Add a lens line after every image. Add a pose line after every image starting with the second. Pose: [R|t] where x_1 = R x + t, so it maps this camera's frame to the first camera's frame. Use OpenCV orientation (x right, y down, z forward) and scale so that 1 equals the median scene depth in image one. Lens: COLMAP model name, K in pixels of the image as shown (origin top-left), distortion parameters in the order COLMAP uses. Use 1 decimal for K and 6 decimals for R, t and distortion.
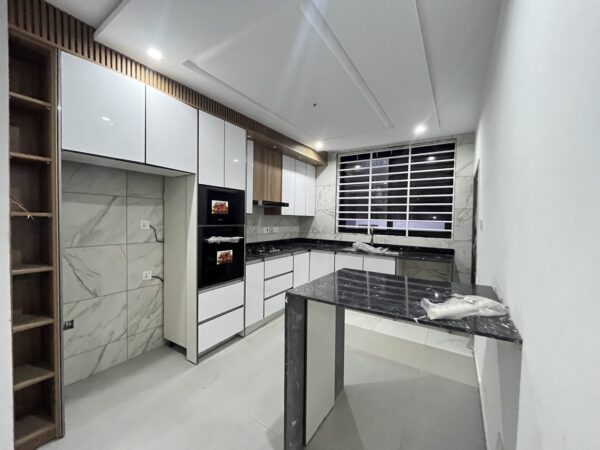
lens RADIAL K [[242.2, 0, 299.9], [0, 242.2, 227.1], [0, 0, 1]] dist [-0.003521, -0.000272]
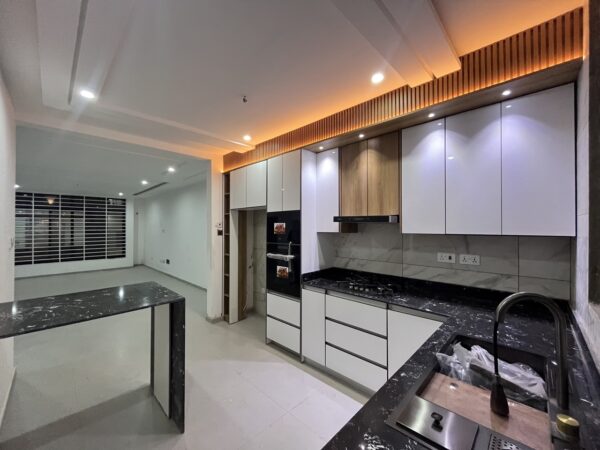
lens RADIAL K [[242.2, 0, 300.2], [0, 242.2, 224.8], [0, 0, 1]] dist [-0.003521, -0.000272]
pose [[-0.208927, -0.021259, -0.977700, 0.787766], [-0.034543, 0.999300, -0.014347, -0.083906], [0.977321, 0.030775, -0.209515, 1.301695]]
